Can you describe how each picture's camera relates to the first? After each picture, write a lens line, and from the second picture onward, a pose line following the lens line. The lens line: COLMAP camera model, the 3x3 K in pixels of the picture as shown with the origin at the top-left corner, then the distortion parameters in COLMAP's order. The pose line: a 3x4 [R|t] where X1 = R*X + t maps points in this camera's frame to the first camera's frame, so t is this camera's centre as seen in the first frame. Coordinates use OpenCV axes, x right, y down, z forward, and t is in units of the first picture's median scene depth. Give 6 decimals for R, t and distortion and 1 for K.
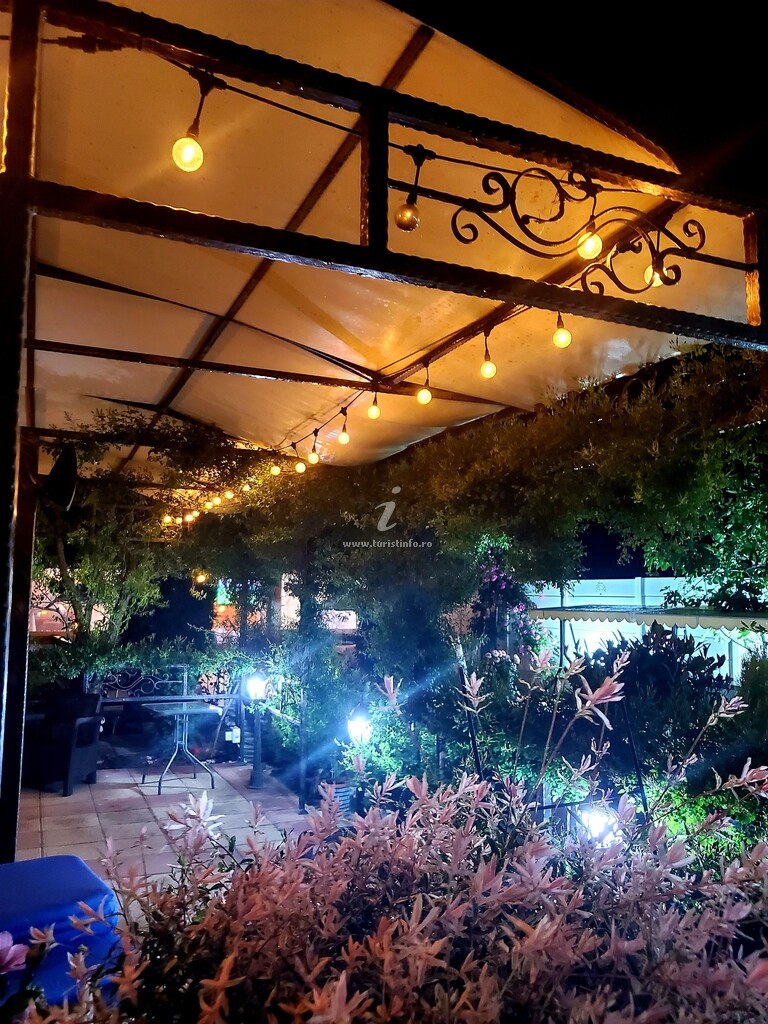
lens RADIAL K [[781.7, 0, 390.2], [0, 781.7, 514.2], [0, 0, 1]] dist [-0.023824, 0.049895]
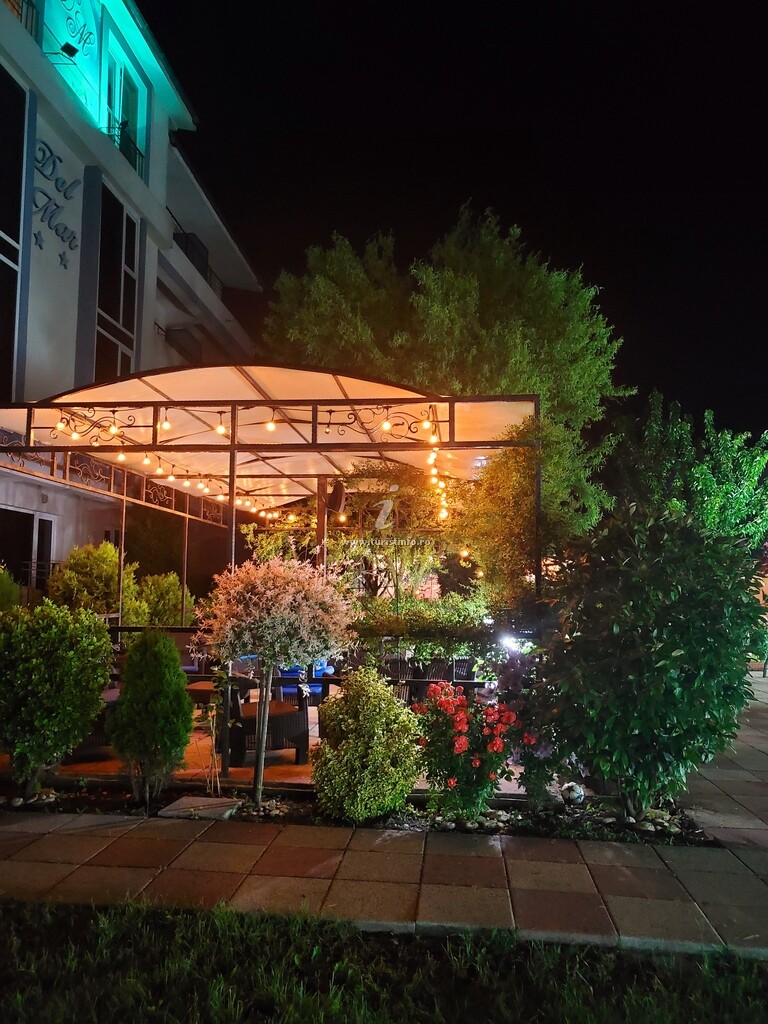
lens RADIAL K [[781.7, 0, 383.3], [0, 781.7, 514.3], [0, 0, 1]] dist [-0.023824, 0.049895]
pose [[0.862305, -0.050985, -0.503816, 0.843591], [0.054084, 0.998500, -0.008478, 0.024520], [0.503493, -0.019938, 0.863769, -0.831649]]
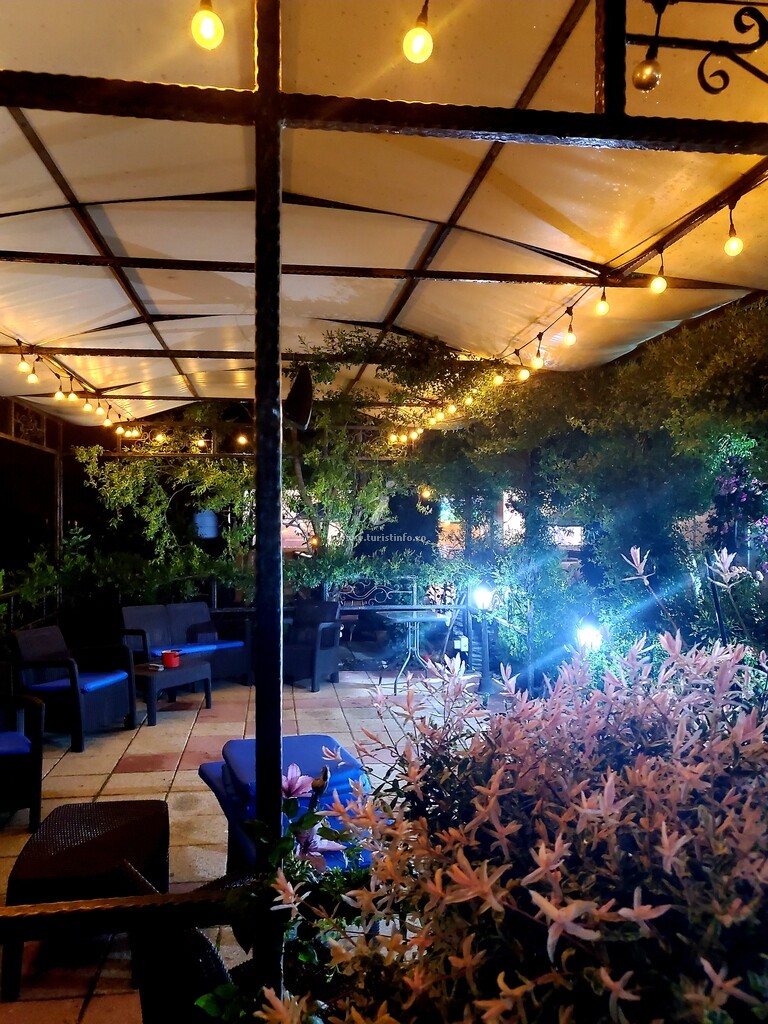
lens RADIAL K [[781.7, 0, 381.1], [0, 781.7, 513.6], [0, 0, 1]] dist [-0.023824, 0.049895]
pose [[0.958028, -0.010117, -0.286498, -0.007943], [0.038955, 0.994702, 0.095138, 0.016119], [0.284017, -0.102306, 0.953346, -0.014151]]
